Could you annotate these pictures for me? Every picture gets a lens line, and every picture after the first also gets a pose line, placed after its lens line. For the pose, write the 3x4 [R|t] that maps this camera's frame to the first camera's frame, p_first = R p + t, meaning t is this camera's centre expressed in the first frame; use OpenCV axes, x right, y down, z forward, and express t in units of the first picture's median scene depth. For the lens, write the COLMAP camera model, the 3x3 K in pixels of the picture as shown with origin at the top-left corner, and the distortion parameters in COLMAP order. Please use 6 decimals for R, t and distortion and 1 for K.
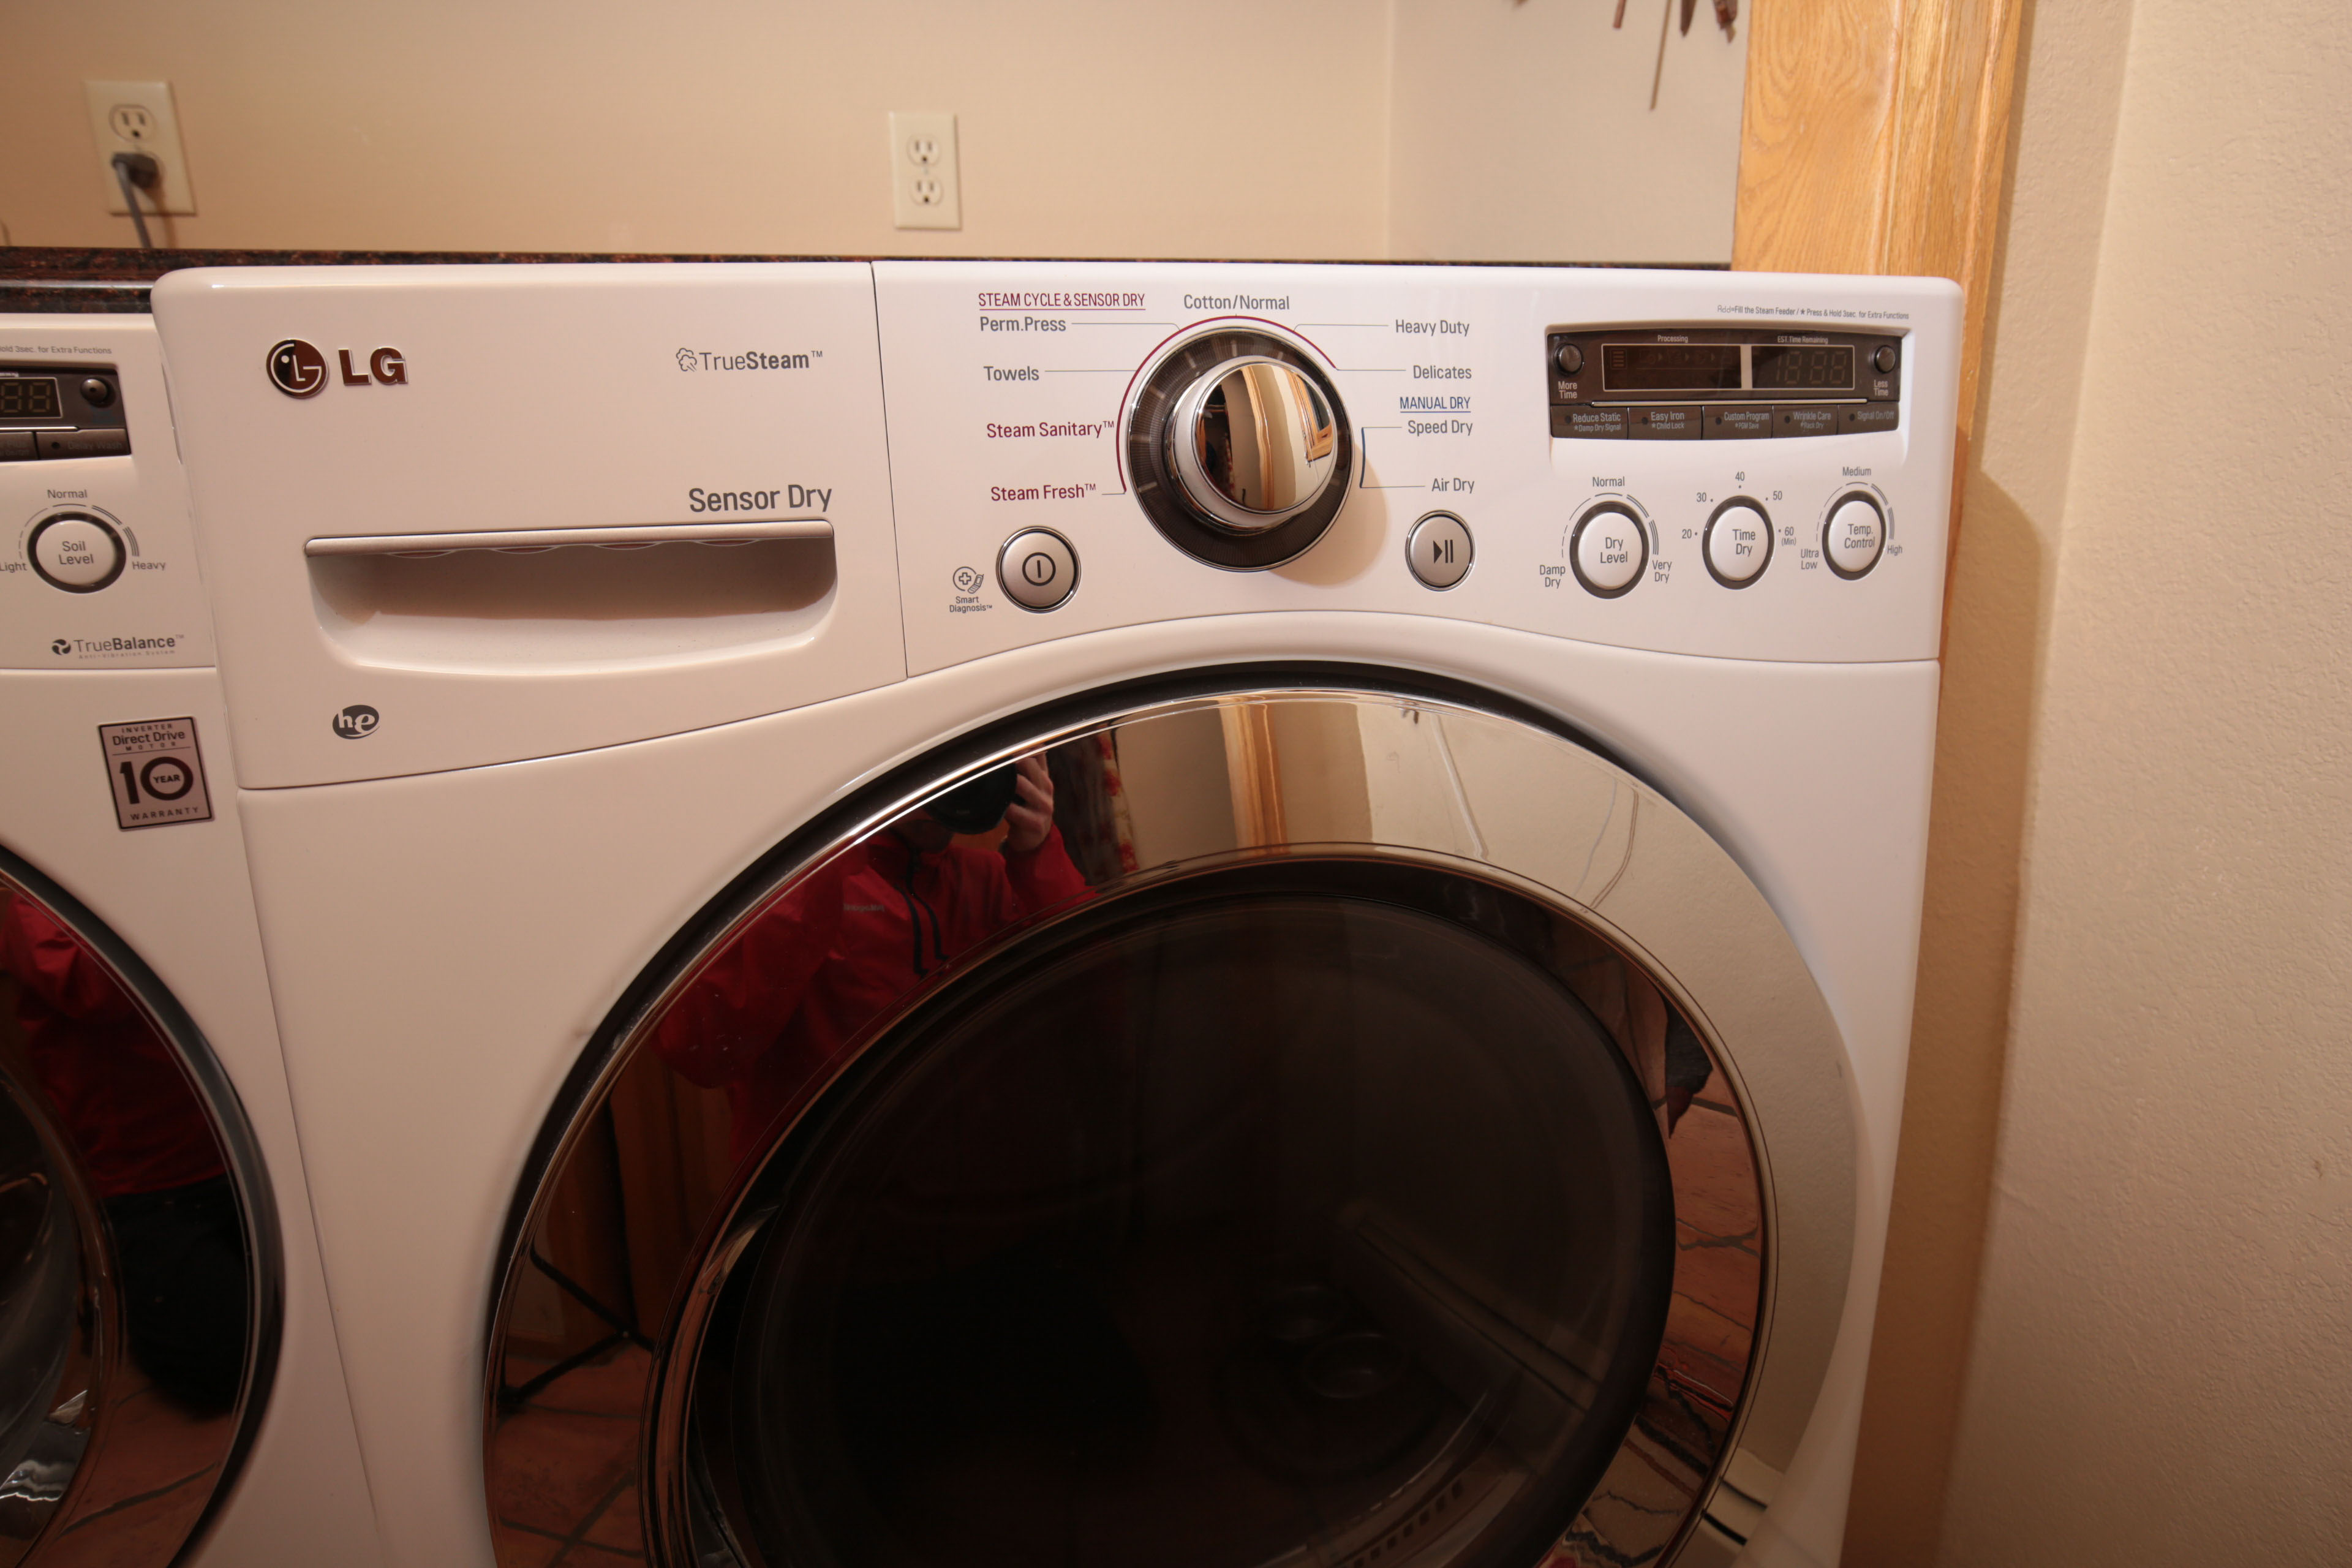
lens RADIAL K [[1409.8, 0, 1191.7], [0, 1409.8, 790.0], [0, 0, 1]] dist [-0.017701, 0.006247]
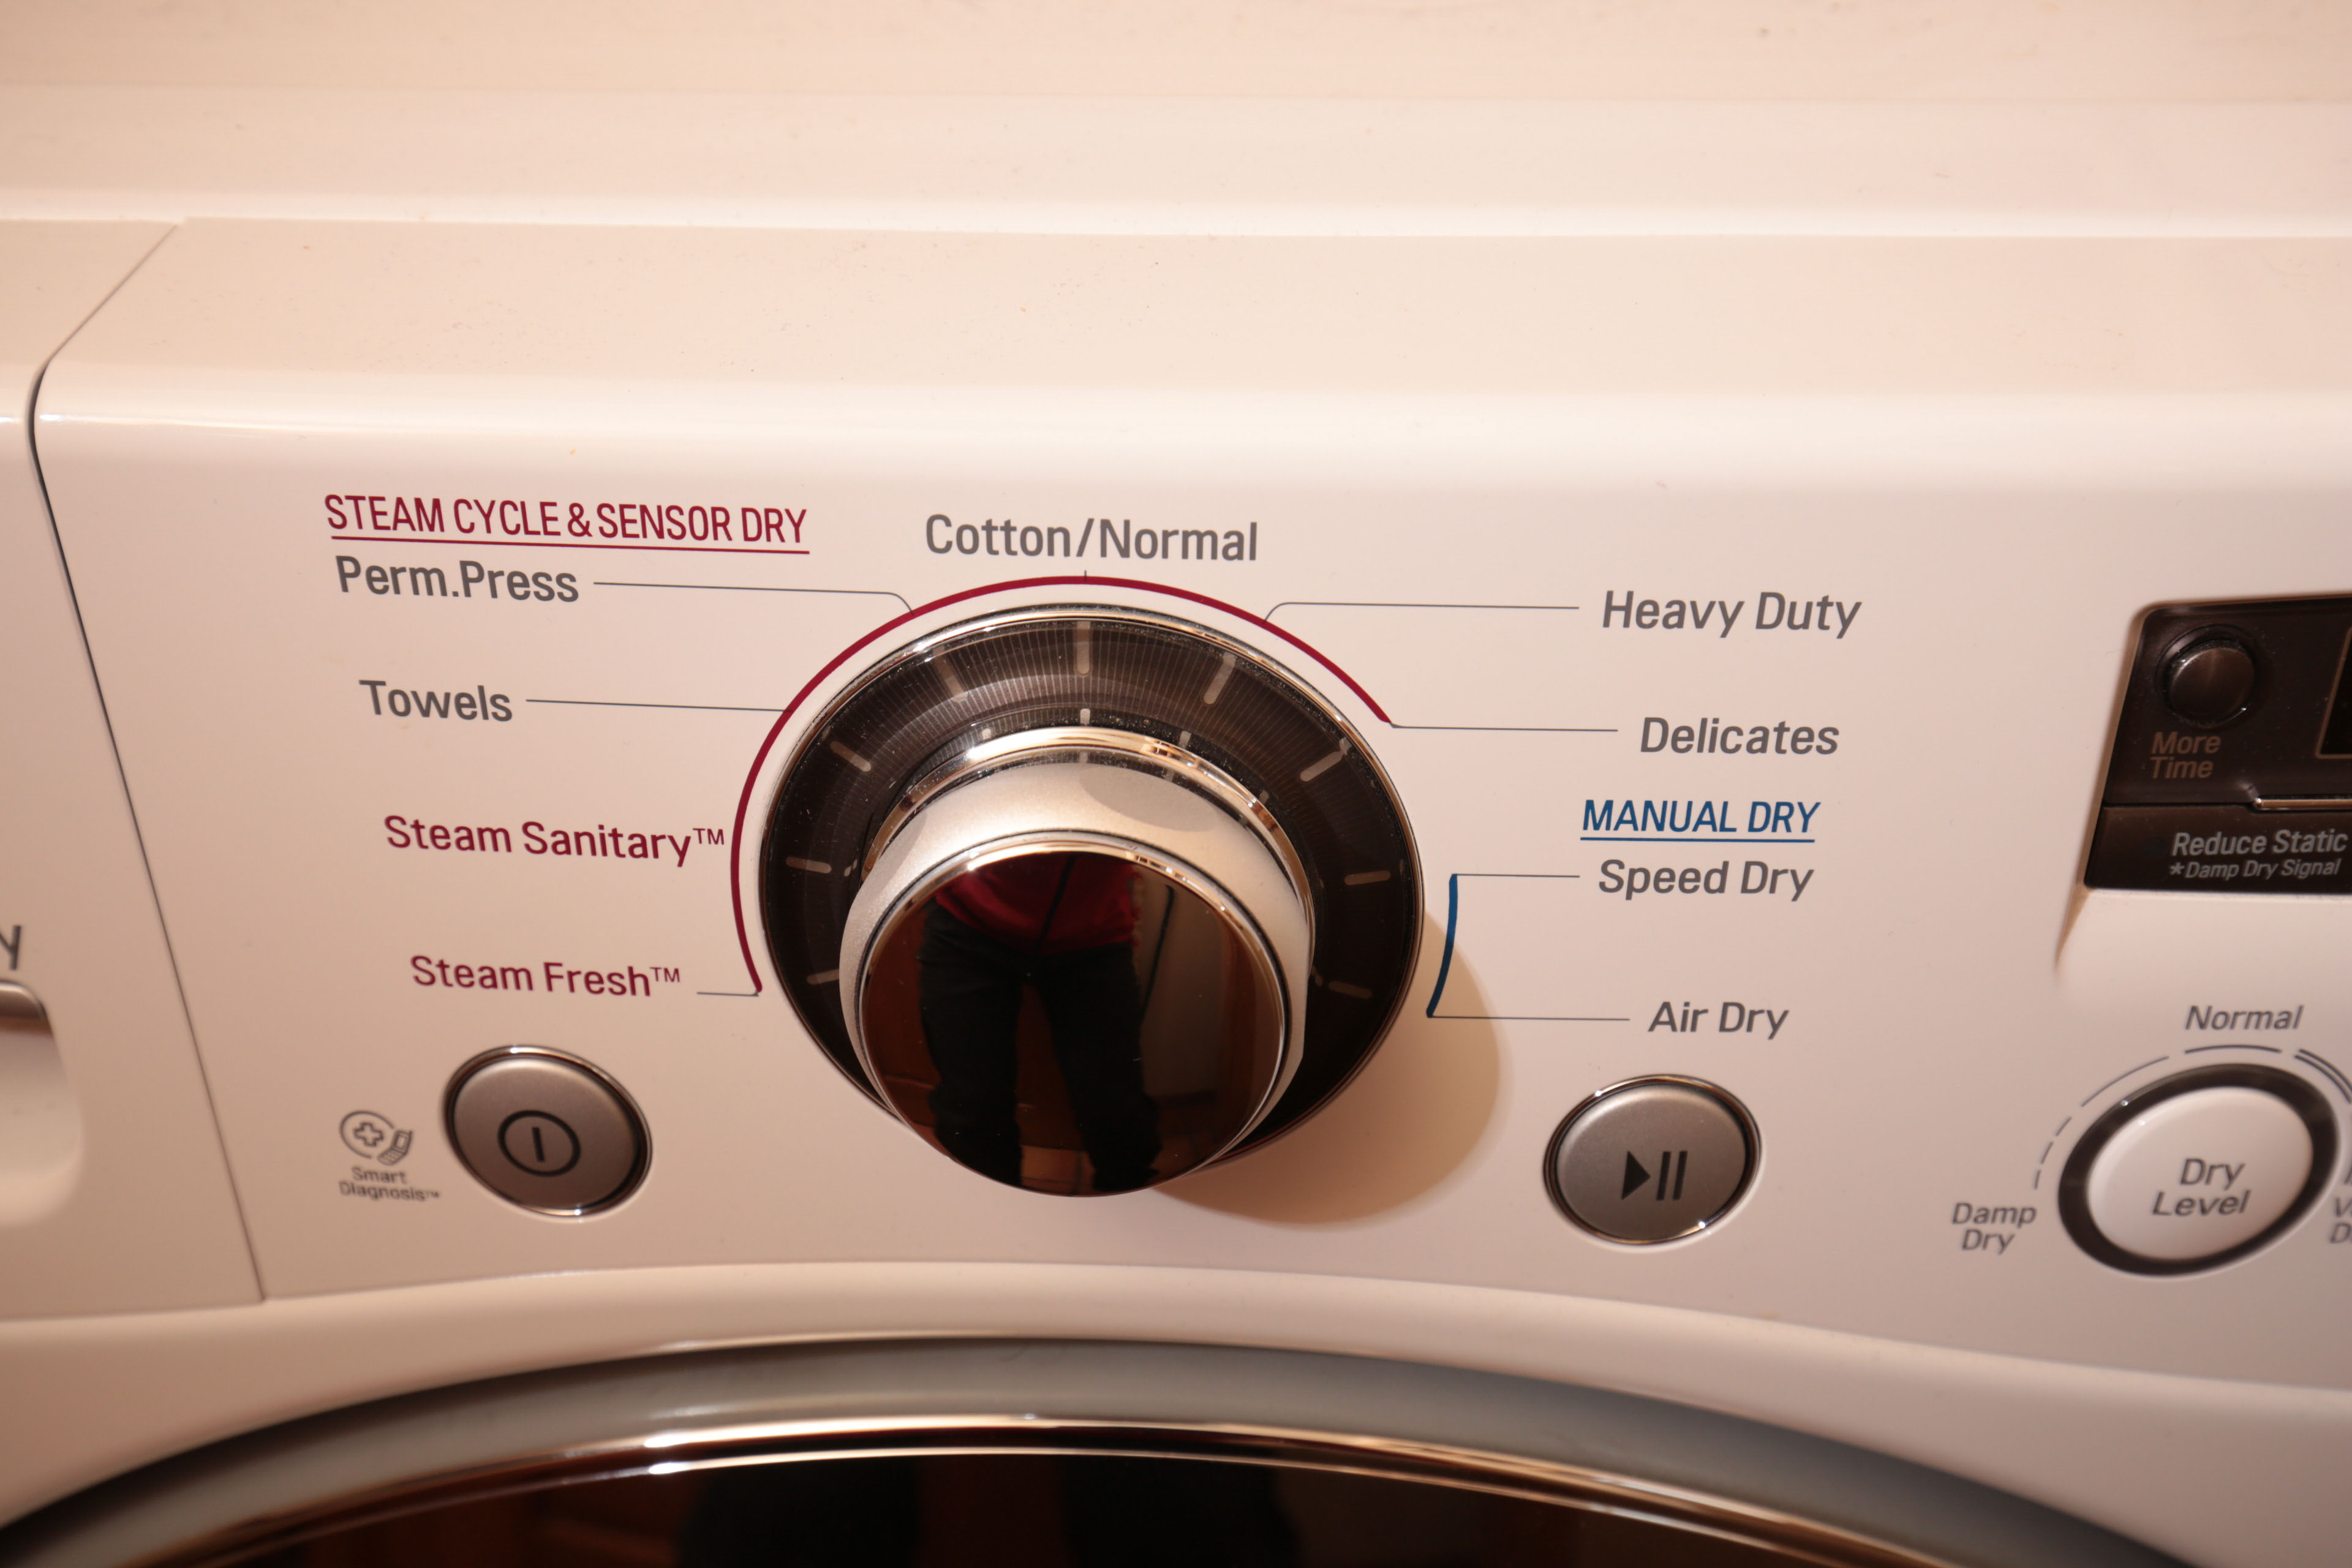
lens RADIAL K [[2239.7, 0, 1176.7], [0, 2239.7, 796.2], [0, 0, 1]] dist [0.035165, 0.000000]
pose [[0.950716, 0.201078, -0.236021, 0.166613], [-0.088833, 0.905939, 0.413984, -0.453155], [0.297064, -0.372615, 0.879154, 0.459378]]
